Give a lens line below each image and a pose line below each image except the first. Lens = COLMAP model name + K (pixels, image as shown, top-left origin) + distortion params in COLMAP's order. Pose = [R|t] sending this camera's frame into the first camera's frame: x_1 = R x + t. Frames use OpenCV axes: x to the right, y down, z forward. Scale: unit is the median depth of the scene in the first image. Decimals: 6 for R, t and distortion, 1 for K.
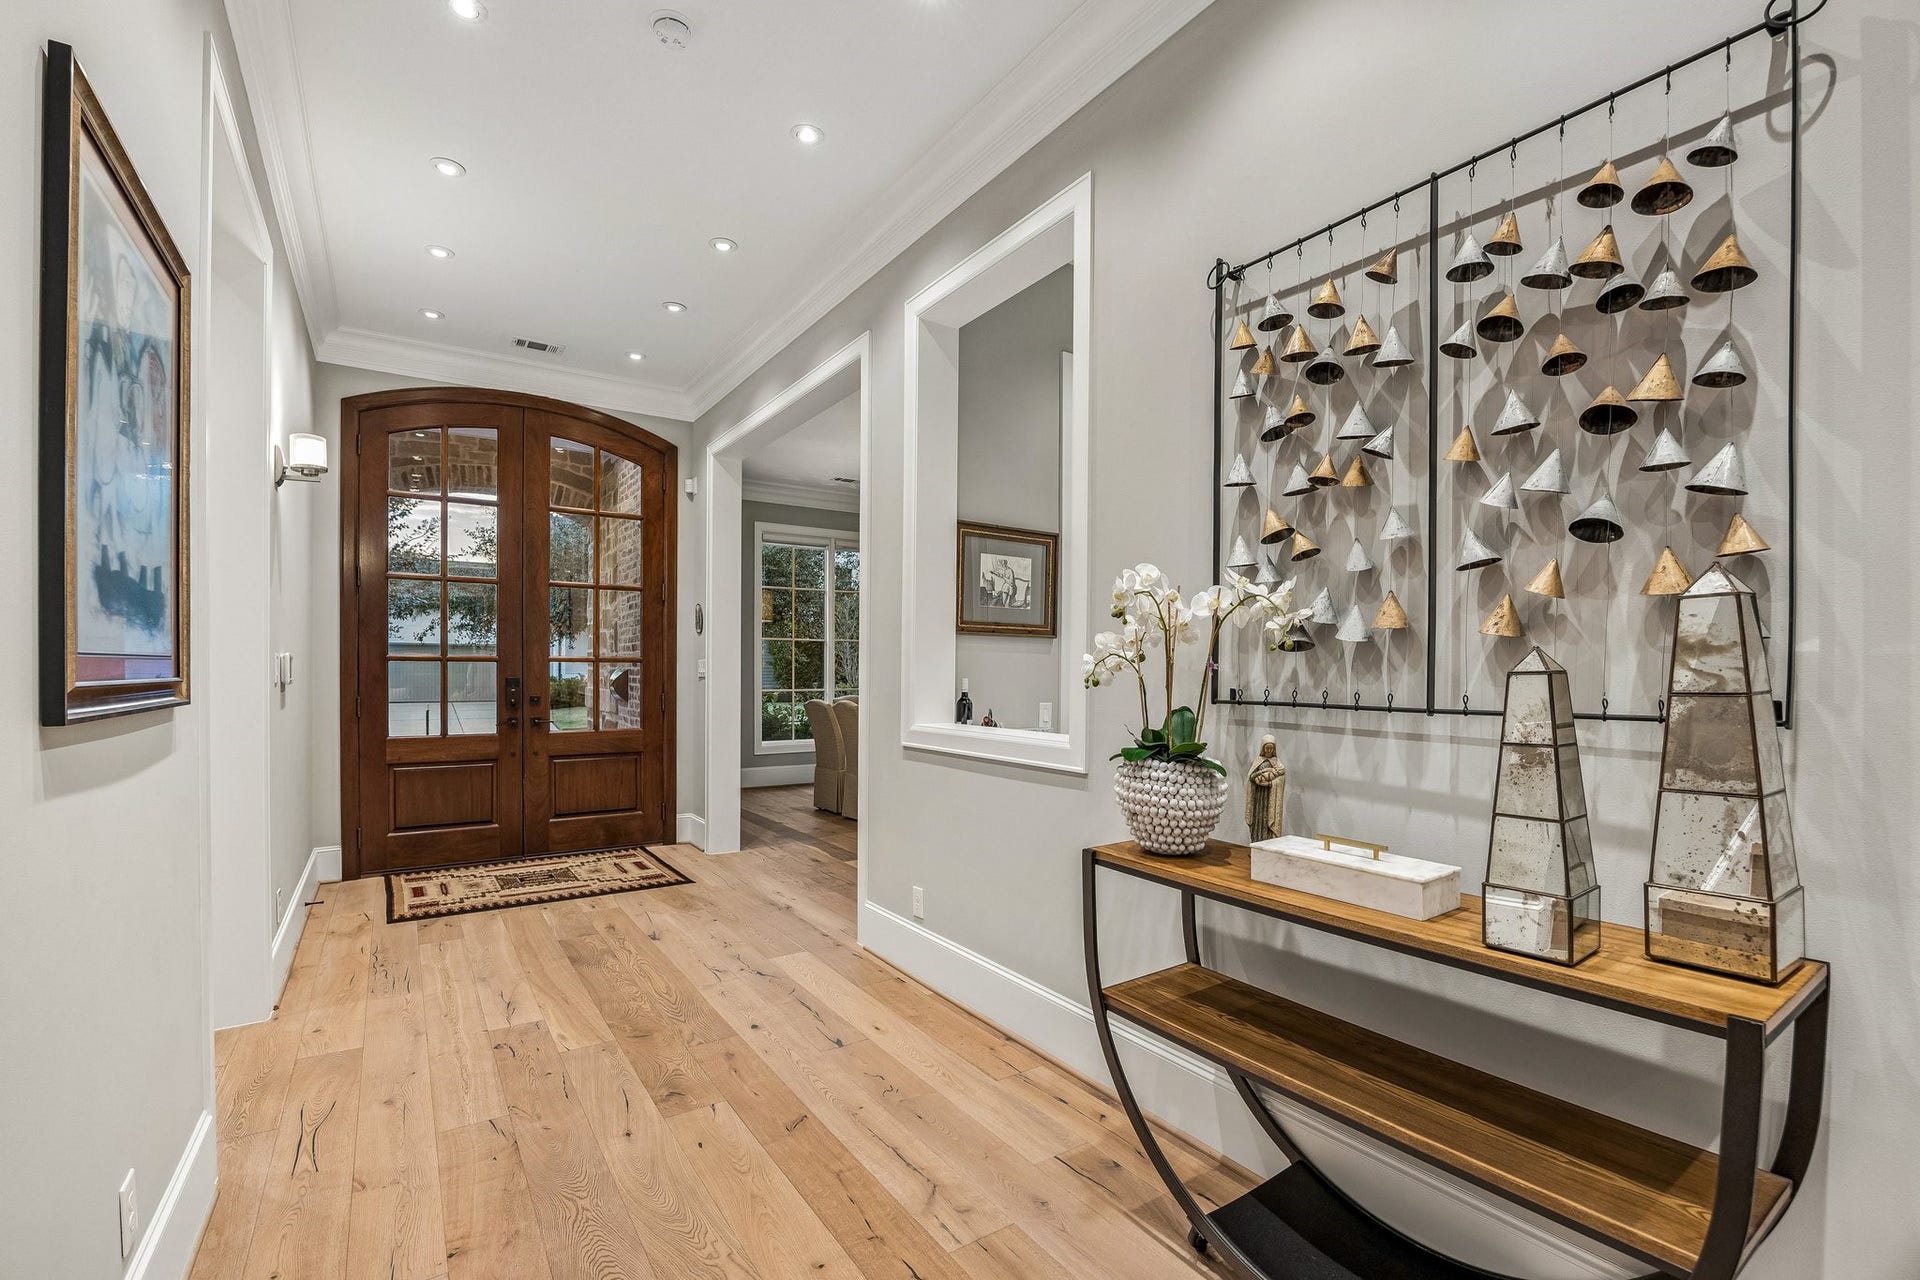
lens RADIAL K [[853.6, 0, 1013.9], [0, 853.6, 676.4], [0, 0, 1]] dist [-0.001085, 0.000426]
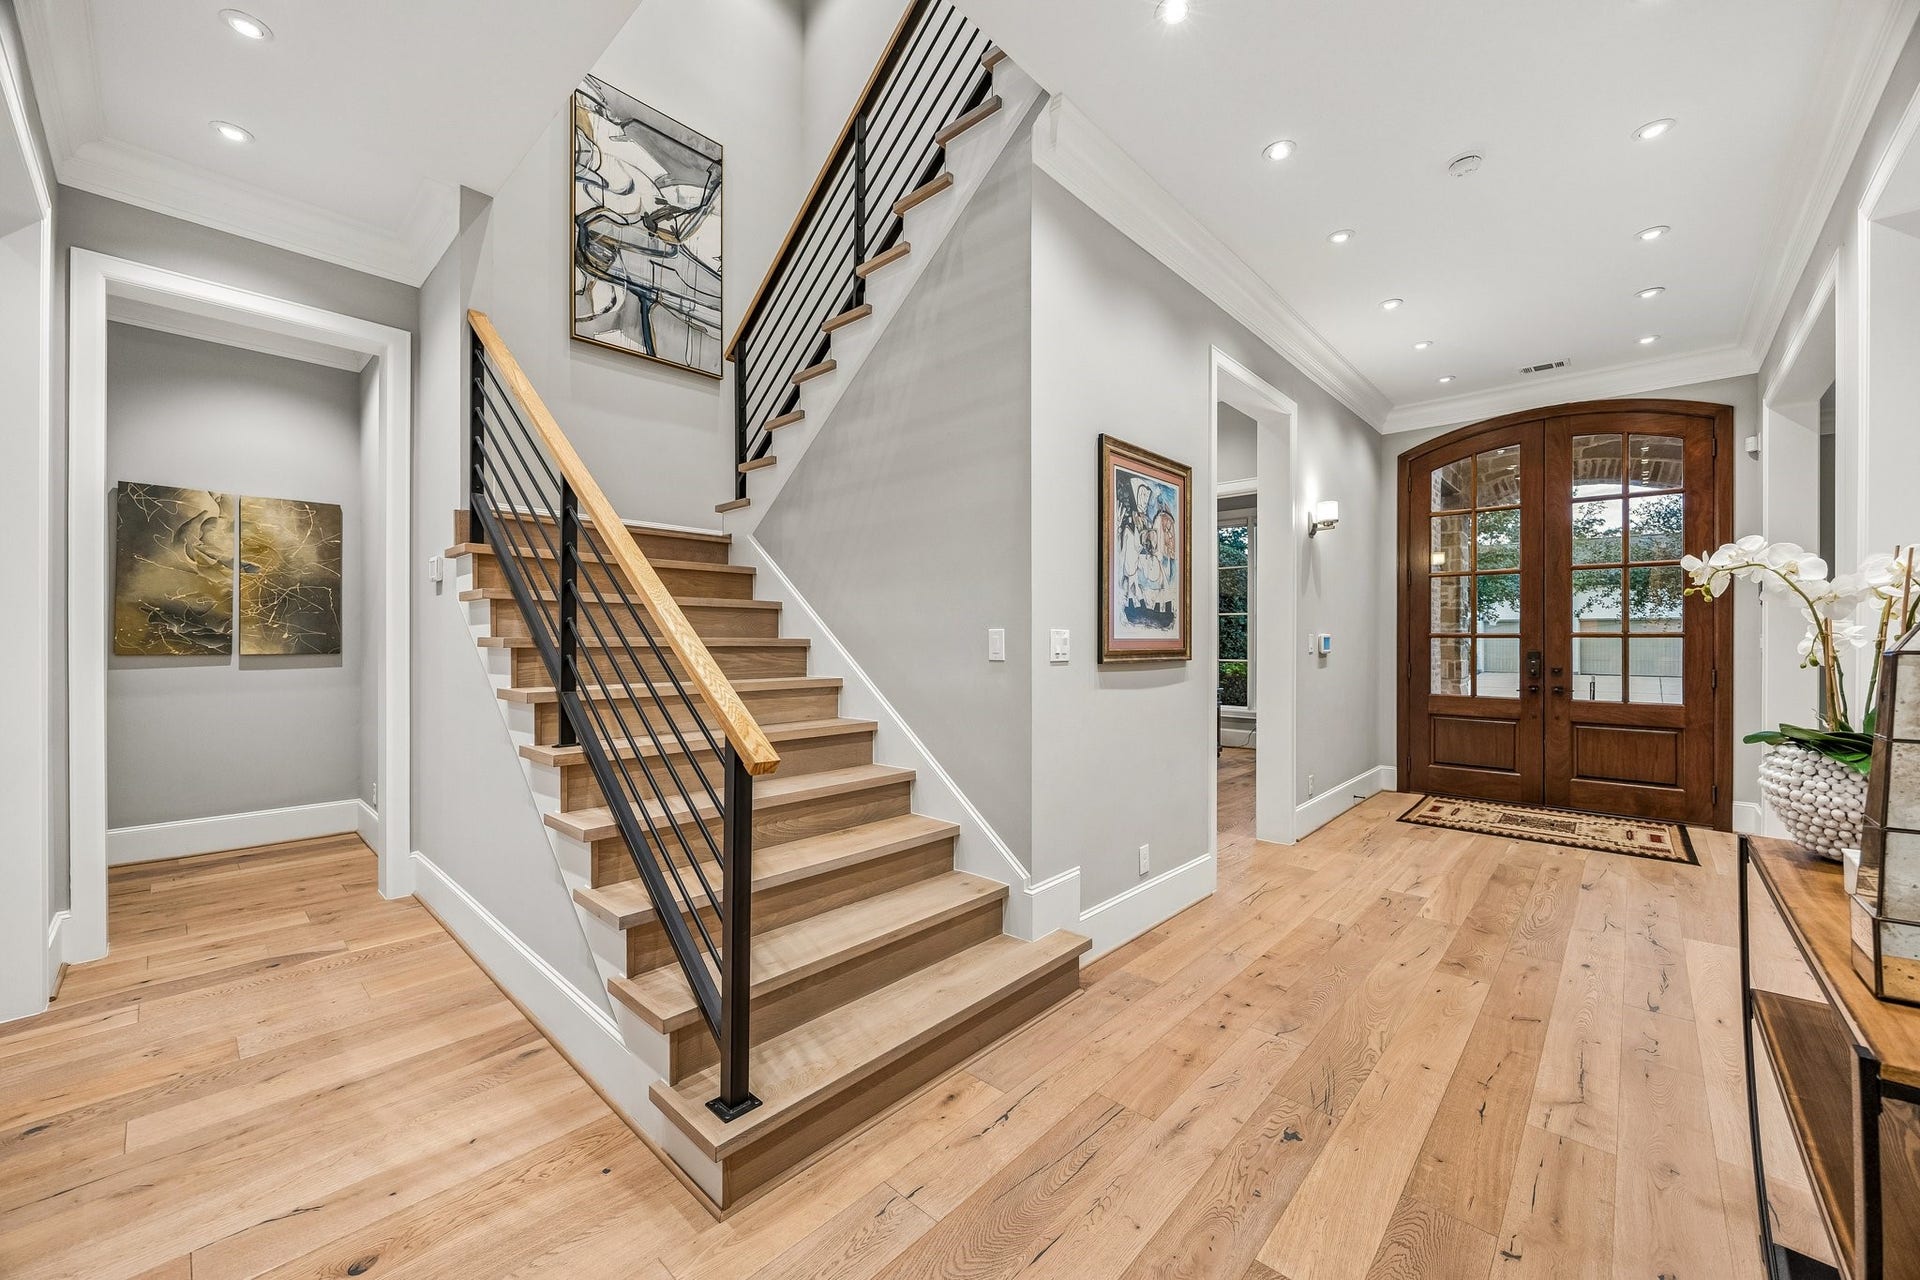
lens RADIAL K [[853.6, 0, 969.7], [0, 853.6, 636.7], [0, 0, 1]] dist [-0.001085, 0.000426]
pose [[0.226277, -0.007934, -0.974031, 0.488026], [-0.008054, 0.999917, -0.010016, -0.001020], [0.974030, 0.010111, 0.226194, -0.031436]]
